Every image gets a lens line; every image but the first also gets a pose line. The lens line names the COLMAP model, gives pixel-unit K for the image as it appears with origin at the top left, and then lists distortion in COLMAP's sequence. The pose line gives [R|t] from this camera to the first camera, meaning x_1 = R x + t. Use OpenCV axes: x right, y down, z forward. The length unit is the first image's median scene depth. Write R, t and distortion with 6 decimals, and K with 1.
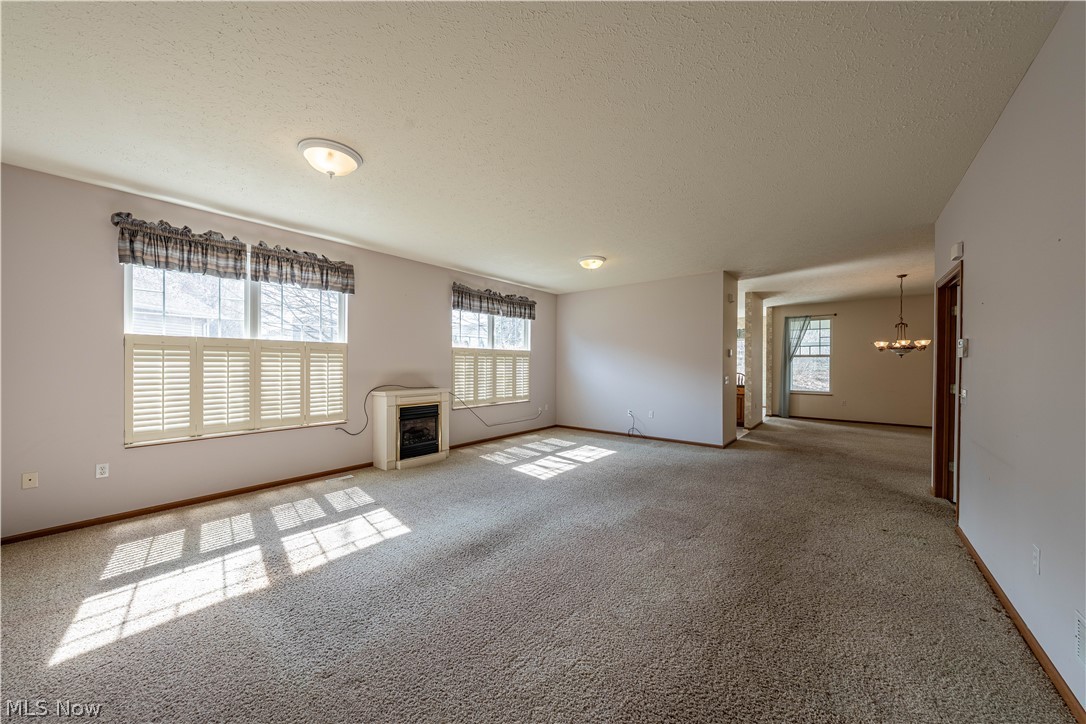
lens RADIAL K [[375.8, 0, 543.2], [0, 375.8, 365.7], [0, 0, 1]] dist [-0.001853, -0.000072]
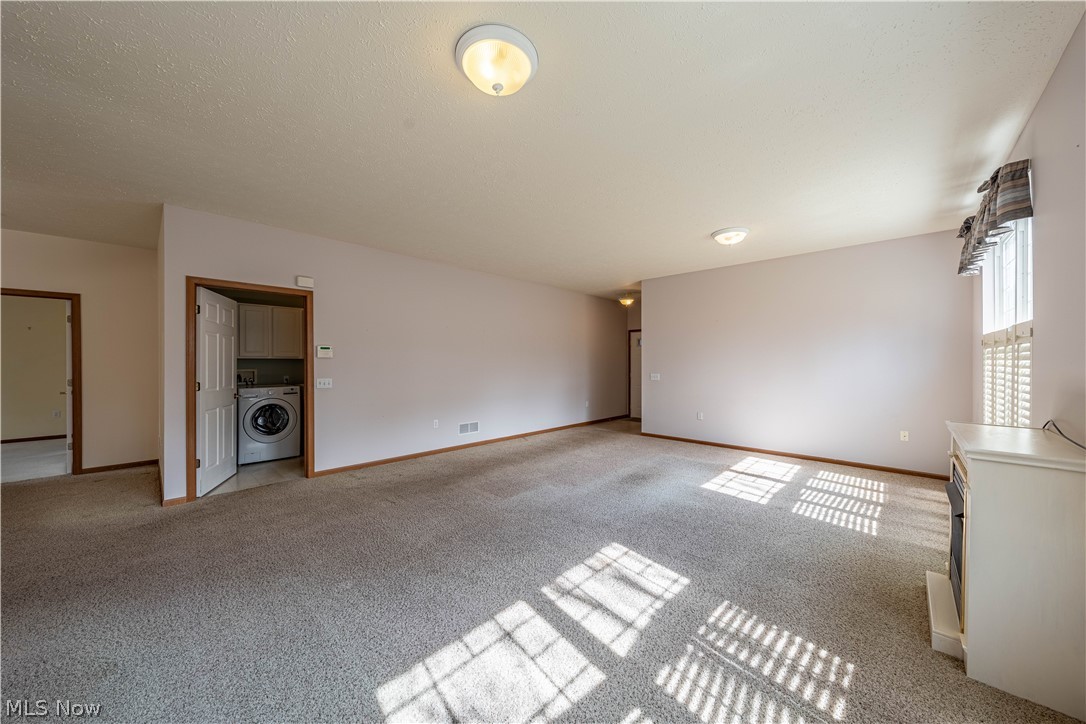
lens RADIAL K [[375.8, 0, 543.2], [0, 375.8, 365.7], [0, 0, 1]] dist [-0.001853, -0.000072]
pose [[-0.997304, -0.002387, 0.073347, 0.063114], [-0.001329, 0.999894, 0.014467, -0.006206], [-0.073374, 0.014330, -0.997202, 1.333794]]
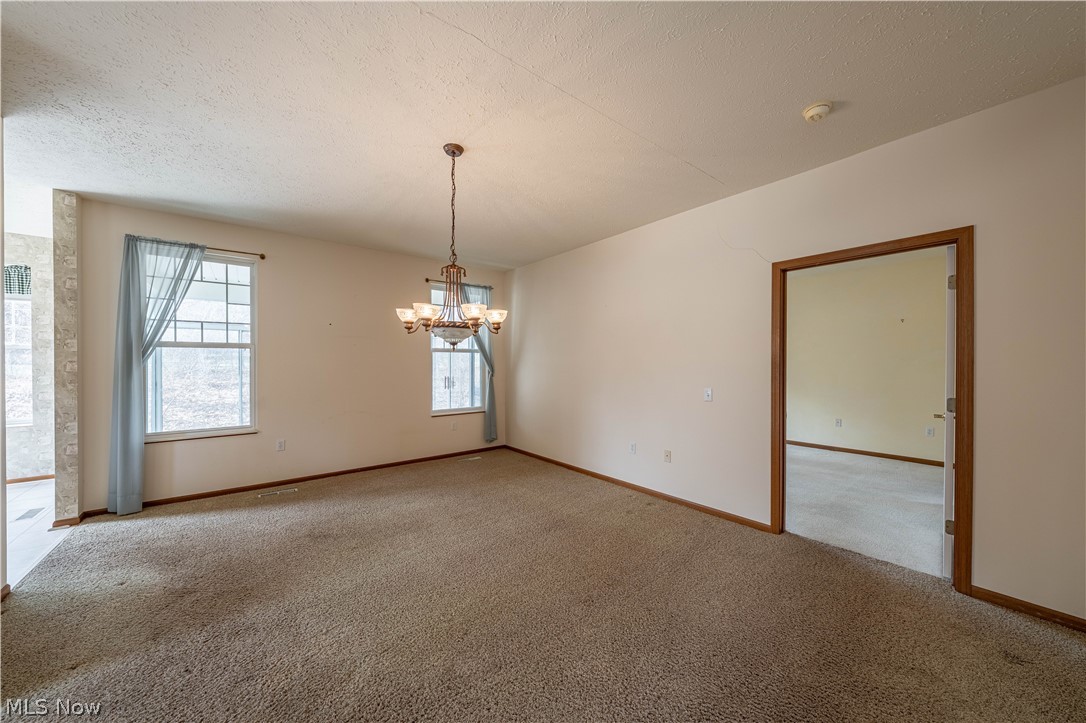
lens RADIAL K [[382.3, 0, 542.2], [0, 382.3, 363.2], [0, 0, 1]] dist [0.001815, 0.000141]
pose [[0.216860, -0.006452, 0.976181, 0.654571], [0.005907, 0.999969, 0.005297, -0.009536], [-0.976185, 0.004618, 0.216892, 0.935285]]
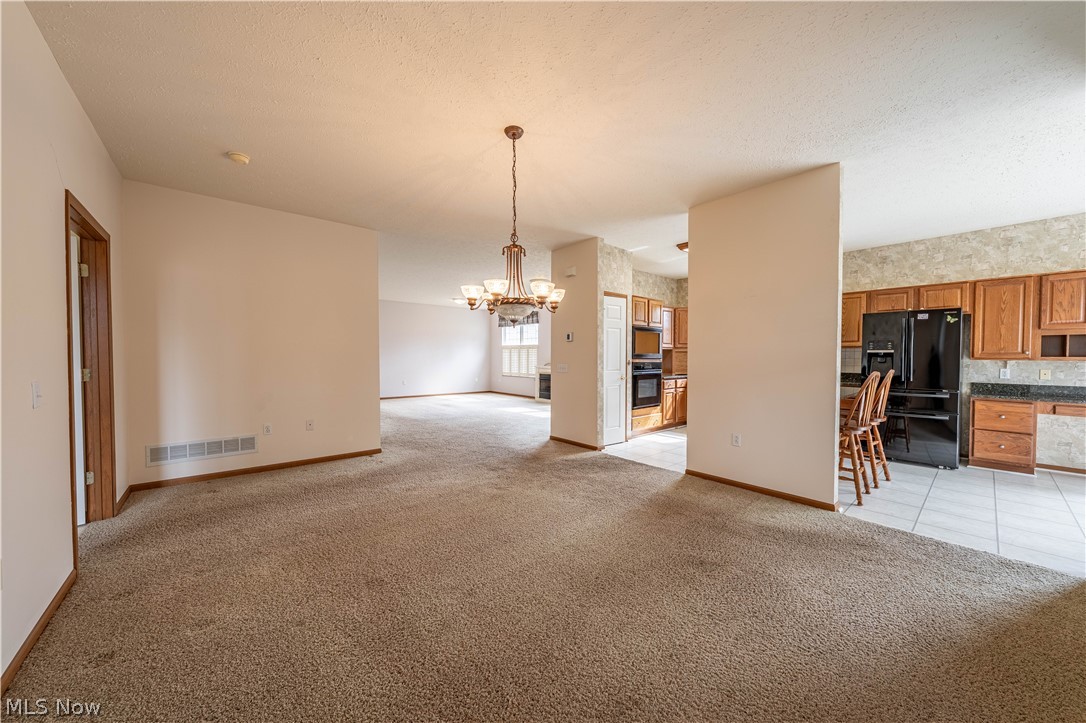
lens RADIAL K [[378.2, 0, 548.3], [0, 378.2, 363.1], [0, 0, 1]] dist [-0.000459, 0.000079]
pose [[-0.170092, 0.018061, -0.985263, 1.579166], [-0.007843, 0.999776, 0.019681, 0.010654], [0.985397, 0.011075, -0.169912, 1.273415]]
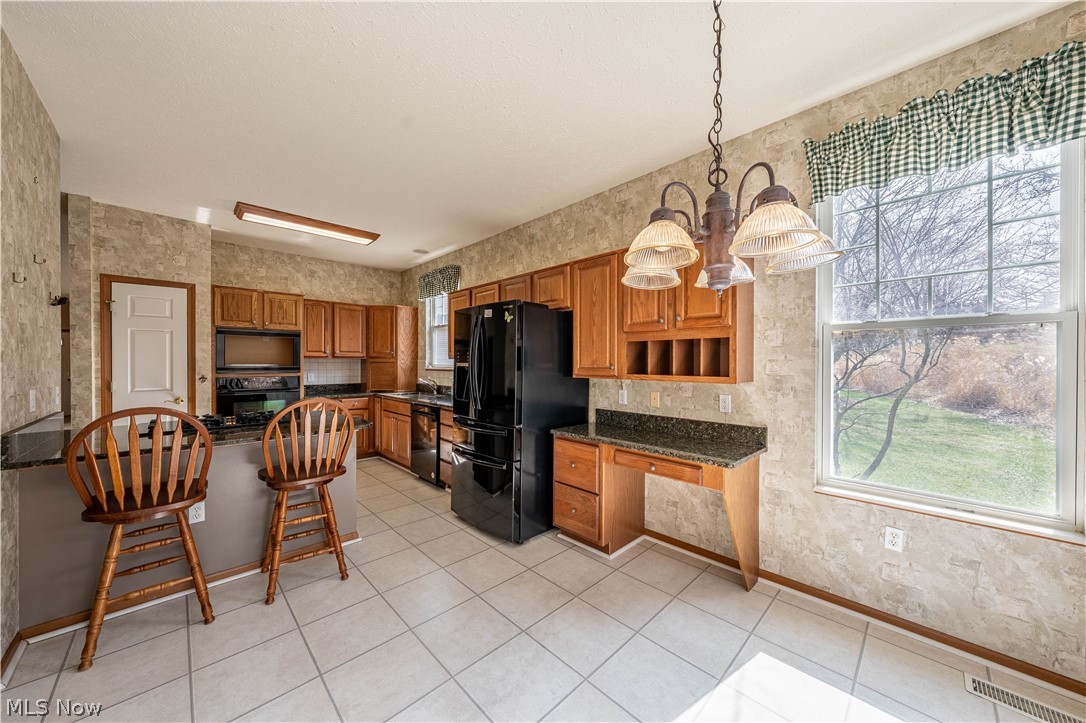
lens RADIAL K [[375.8, 0, 543.2], [0, 375.8, 365.2], [0, 0, 1]] dist [-0.001853, -0.000072]
pose [[-0.112708, 0.005406, -0.993613, 1.165970], [-0.008226, 0.999946, 0.006374, -0.009027], [0.993594, 0.008892, -0.112657, 2.078712]]
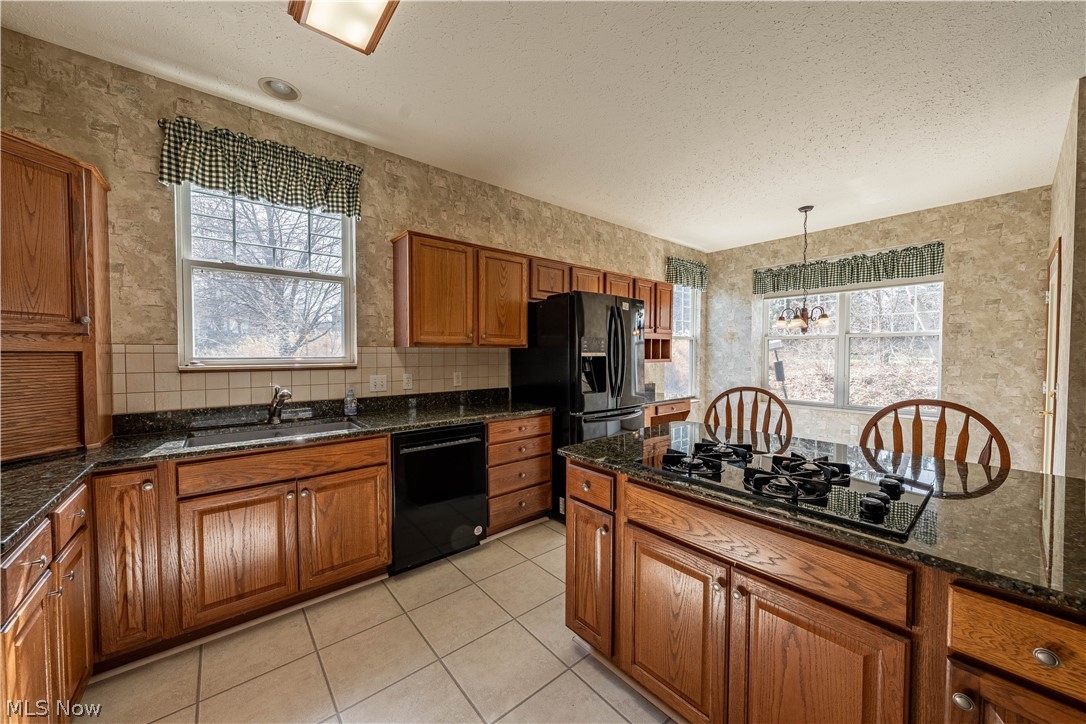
lens RADIAL K [[385.2, 0, 541.3], [0, 385.2, 363.3], [0, 0, 1]] dist [-0.000875, -0.000048]
pose [[0.979881, 0.004010, -0.199541, 0.618674], [0.000728, 0.999720, 0.023666, -0.005791], [0.199580, -0.023335, 0.979604, 1.319061]]
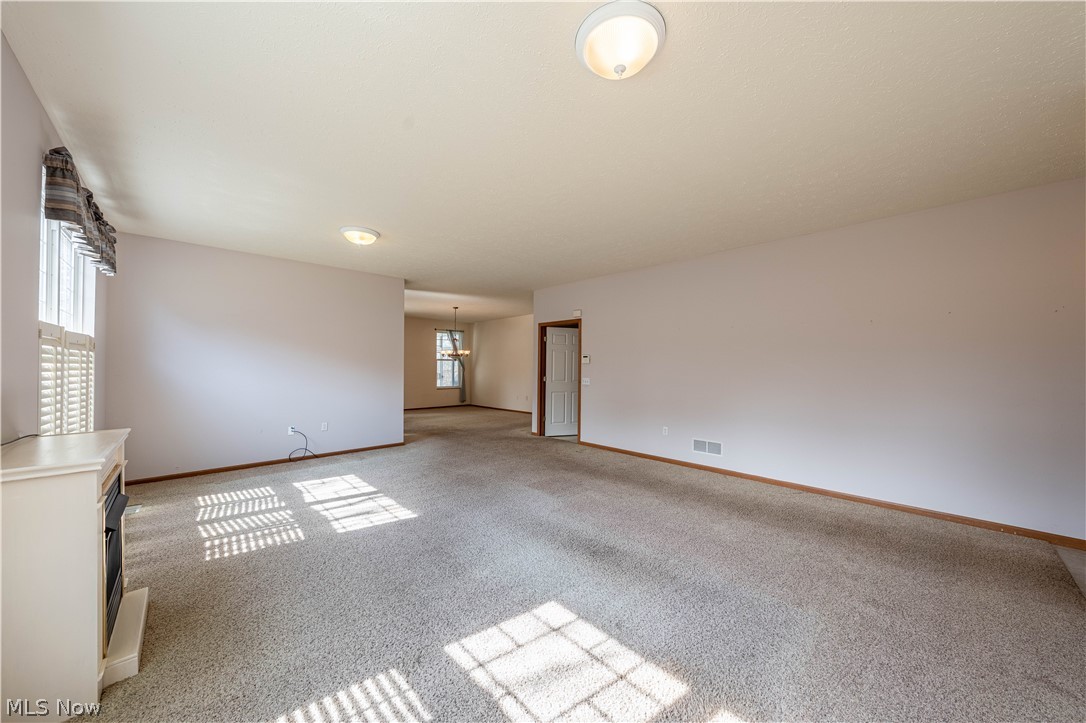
lens RADIAL K [[378.2, 0, 548.3], [0, 378.2, 363.1], [0, 0, 1]] dist [-0.000459, 0.000079]
pose [[0.111617, 0.005783, 0.993734, -0.603299], [0.001364, 0.999981, -0.005972, -0.005621], [-0.993750, 0.002022, 0.111607, 0.521318]]
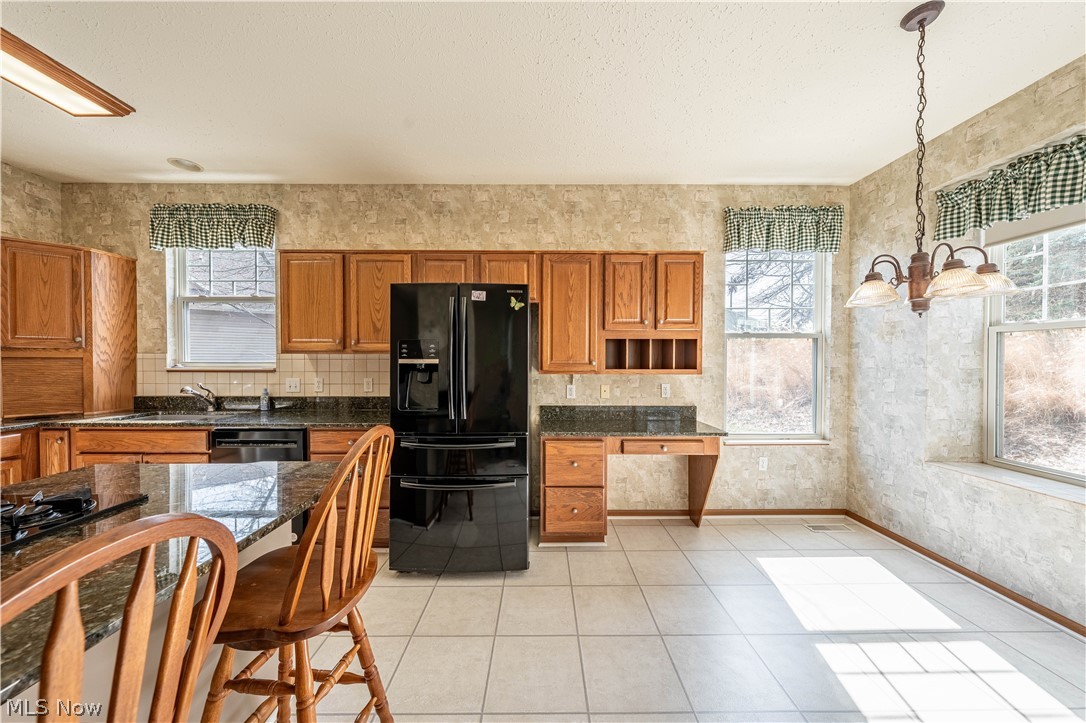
lens RADIAL K [[375.8, 0, 543.2], [0, 375.8, 365.2], [0, 0, 1]] dist [-0.001853, -0.000072]
pose [[0.638567, 0.011372, -0.769482, 1.008213], [-0.004110, 0.999927, 0.011366, -0.006359], [0.769555, -0.004095, 0.638567, 1.716908]]
